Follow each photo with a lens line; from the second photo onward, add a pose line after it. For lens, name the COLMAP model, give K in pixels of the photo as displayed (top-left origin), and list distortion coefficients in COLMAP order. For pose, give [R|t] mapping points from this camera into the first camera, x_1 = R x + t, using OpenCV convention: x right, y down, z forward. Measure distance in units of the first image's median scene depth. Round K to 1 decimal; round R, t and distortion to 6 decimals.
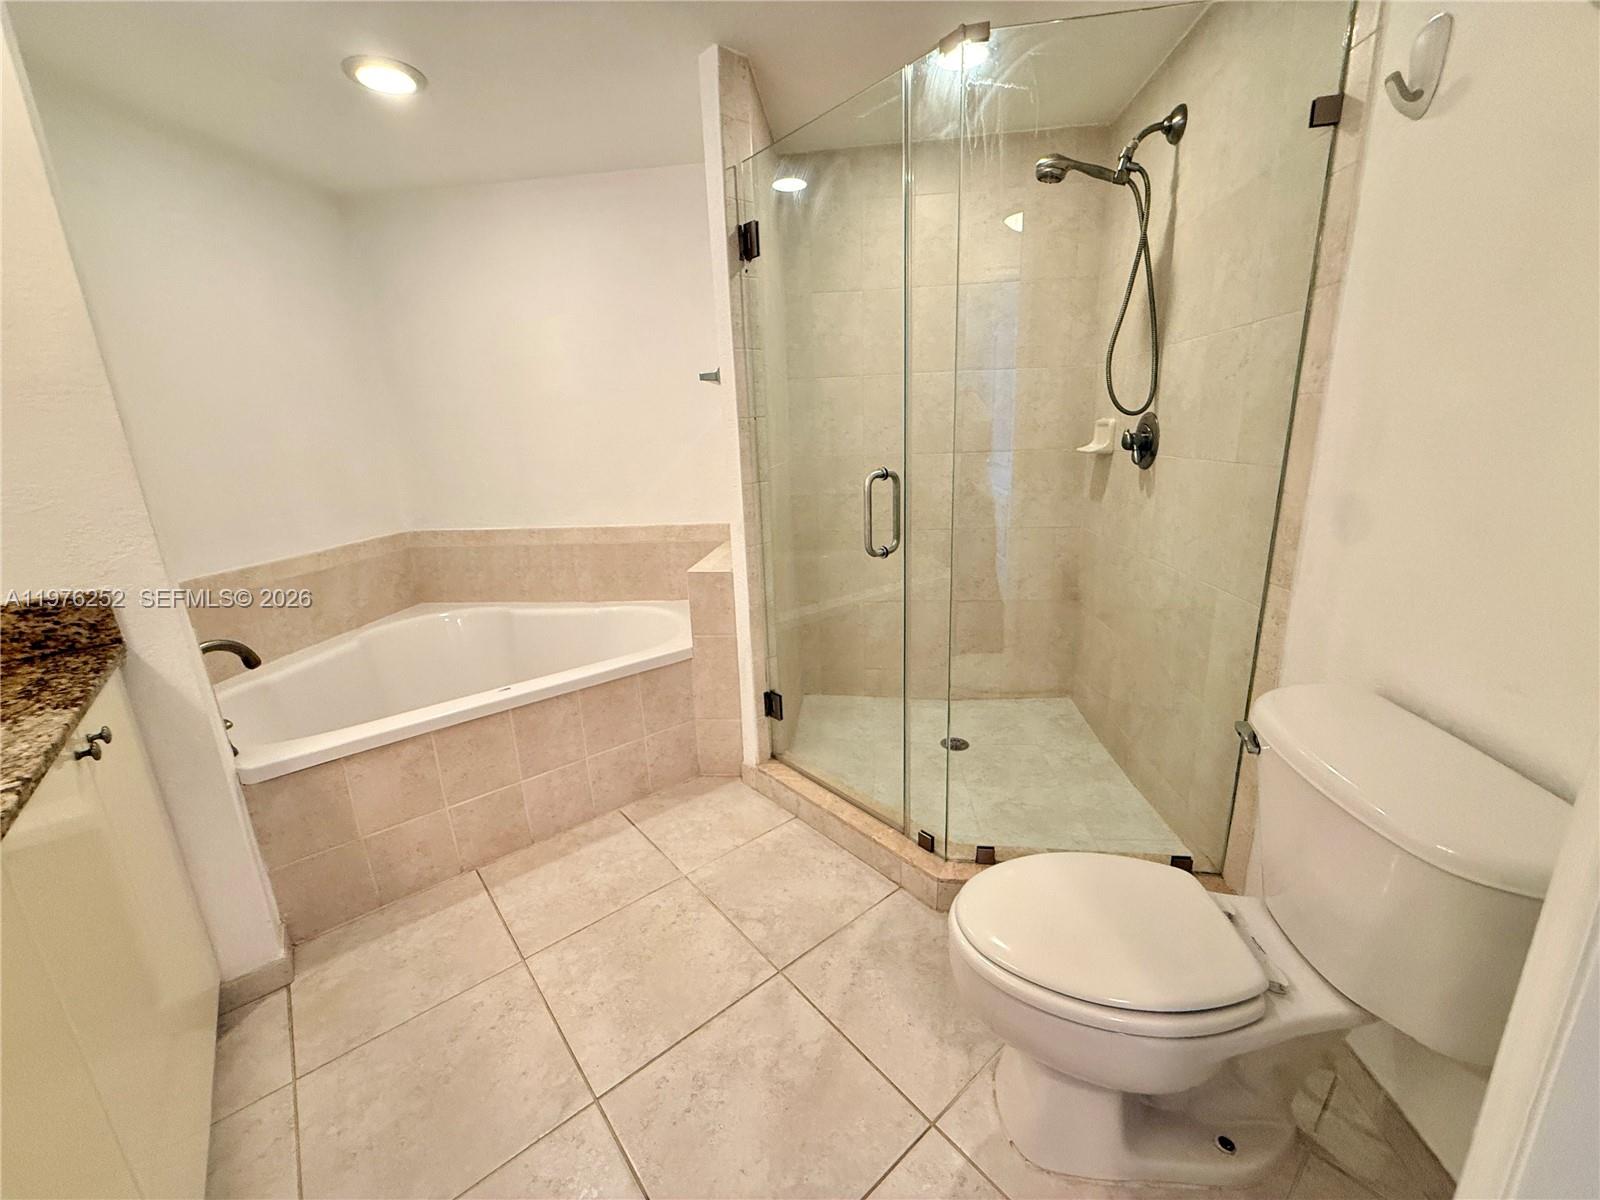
lens RADIAL K [[636.5, 0, 799.1], [0, 636.5, 598.1], [0, 0, 1]] dist [0.002192, 0.000071]
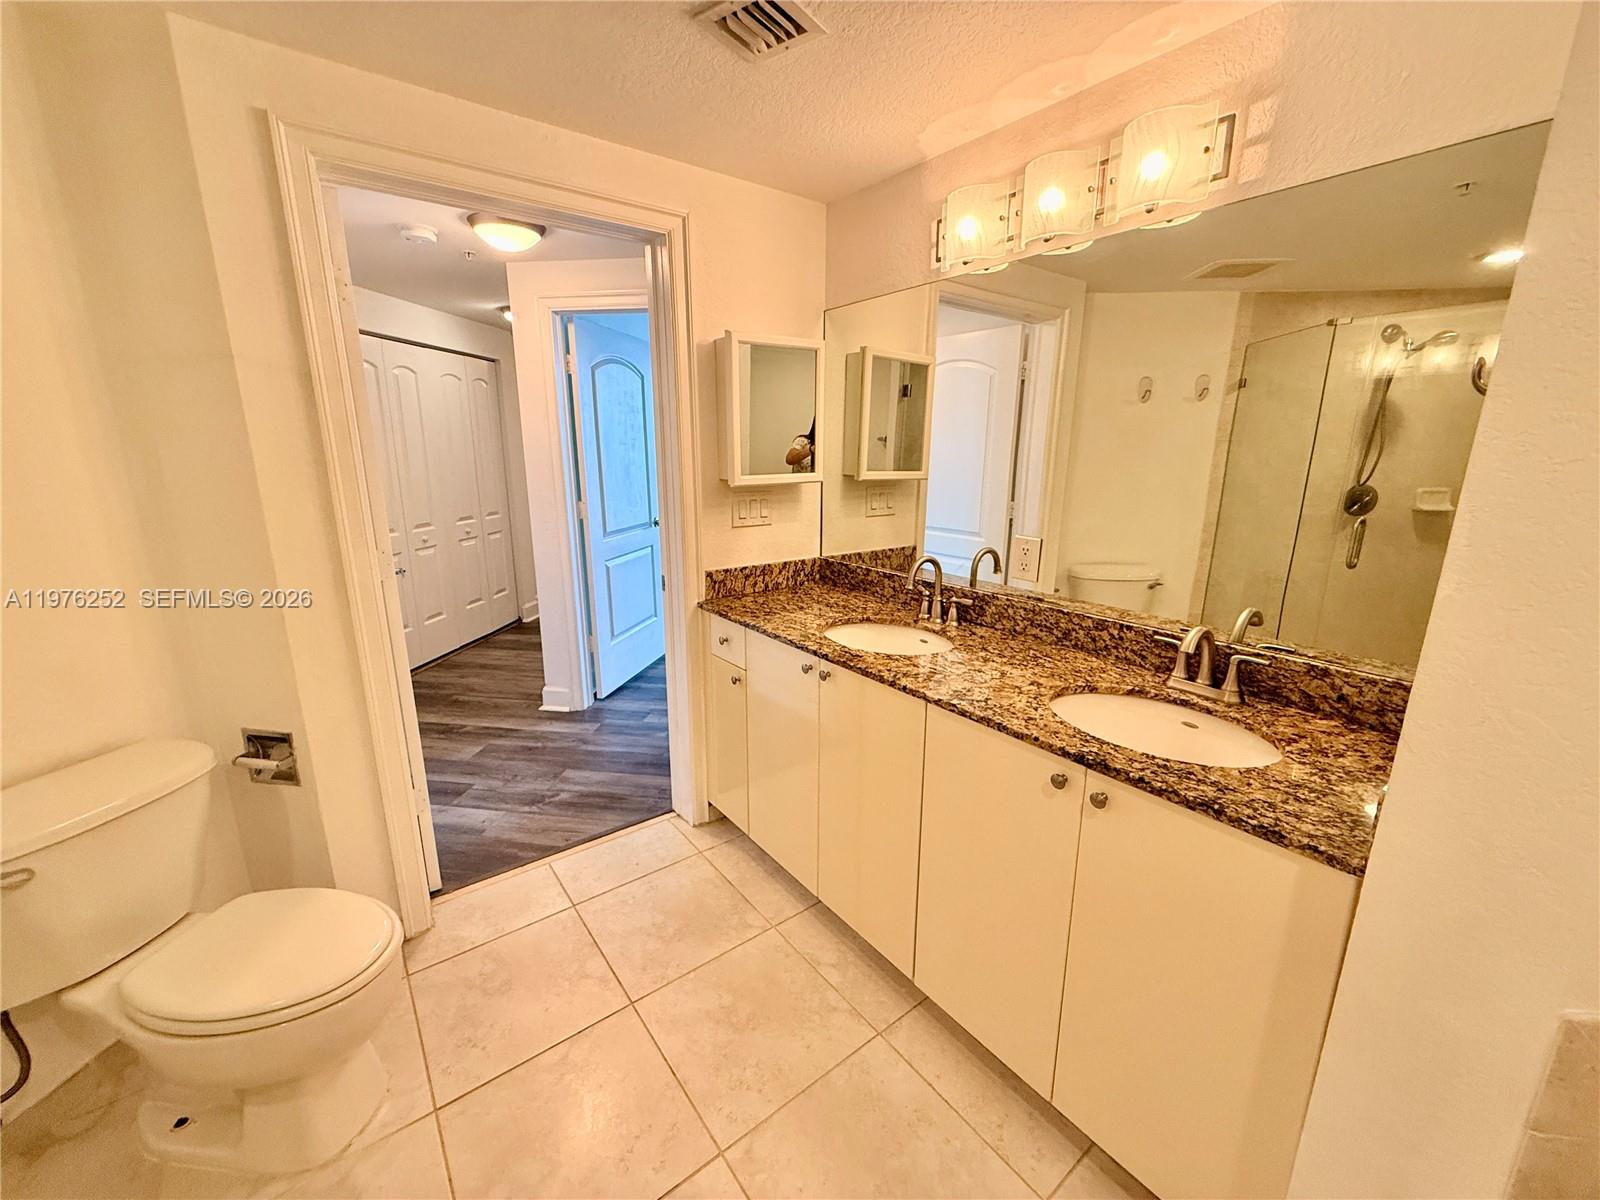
lens RADIAL K [[635.0, 0, 796.0], [0, 635.0, 599.8], [0, 0, 1]] dist [-0.002444, 0.000165]
pose [[-0.998633, 0.028893, 0.043559, -0.324974], [0.046264, 0.876426, 0.479310, -0.327492], [-0.024328, 0.480670, -0.876564, 0.933053]]
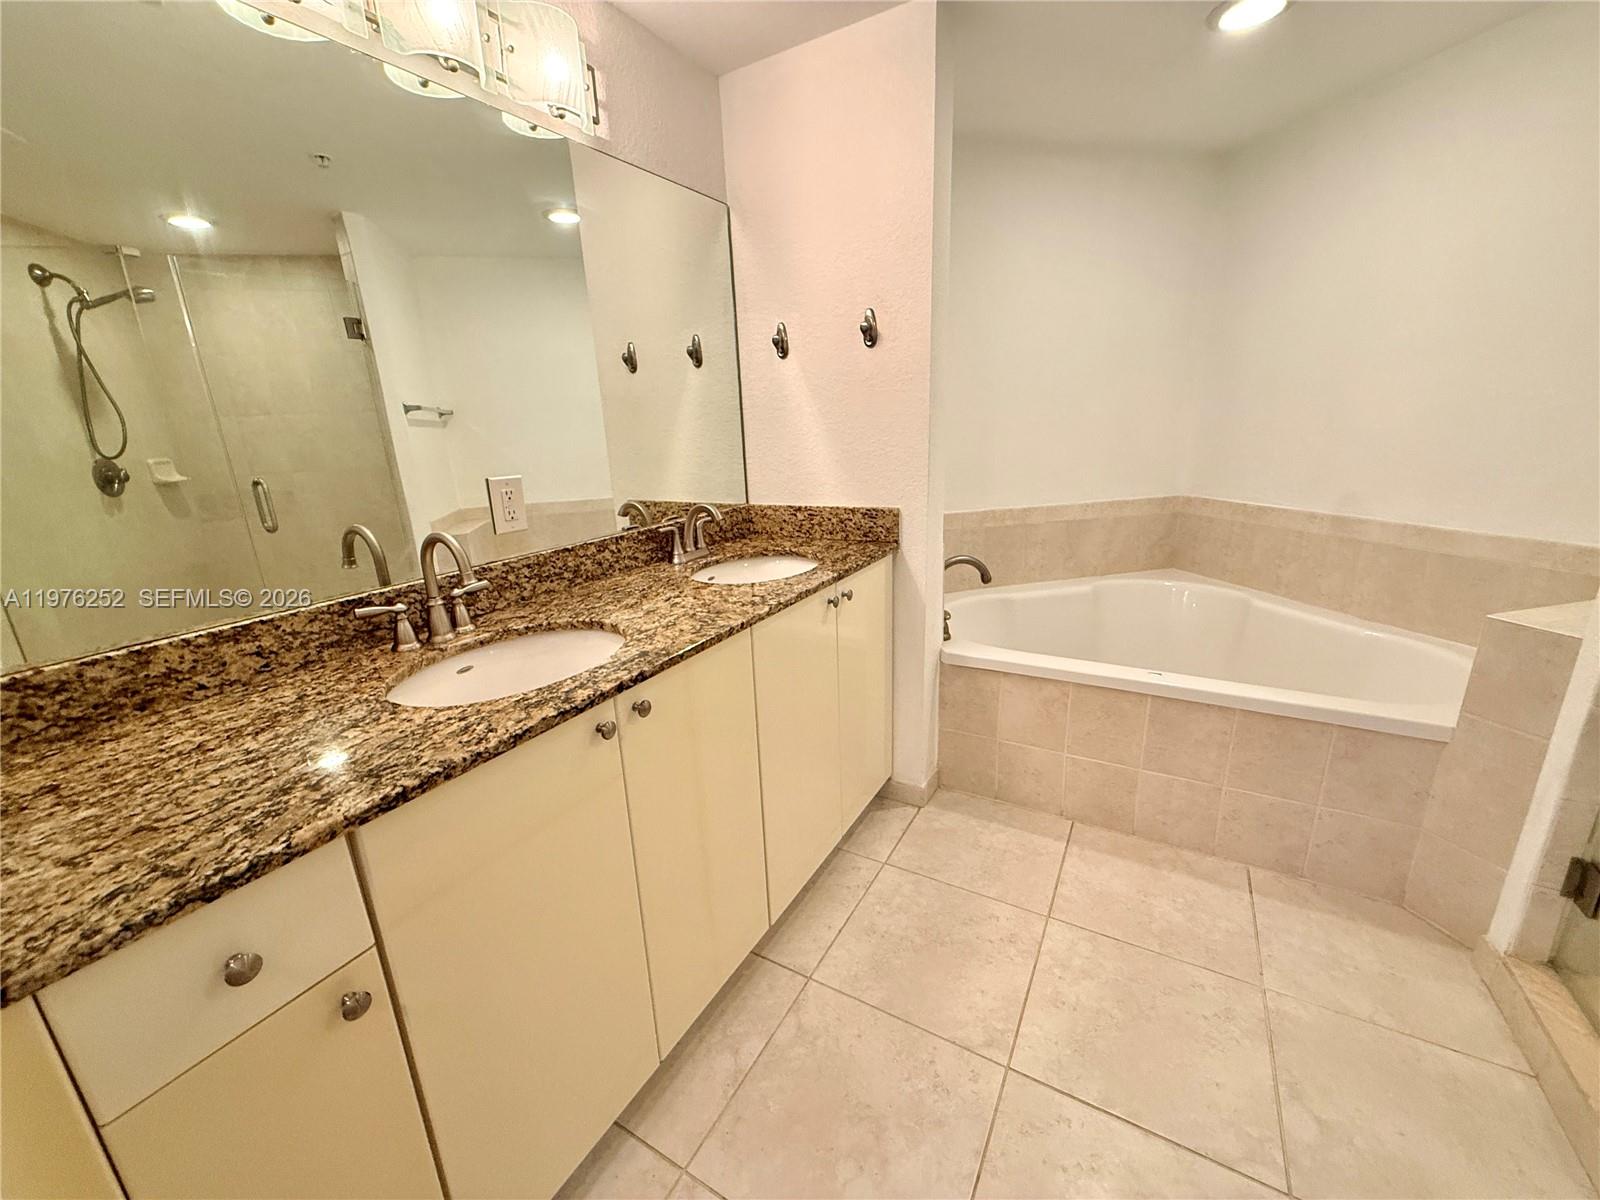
lens RADIAL K [[636.5, 0, 799.1], [0, 636.5, 598.1], [0, 0, 1]] dist [0.002192, 0.000071]
pose [[0.351297, 0.279176, -0.893673, 0.170839], [-0.217950, 0.952671, 0.211932, -0.050243], [0.910543, 0.120325, 0.395517, 0.123195]]
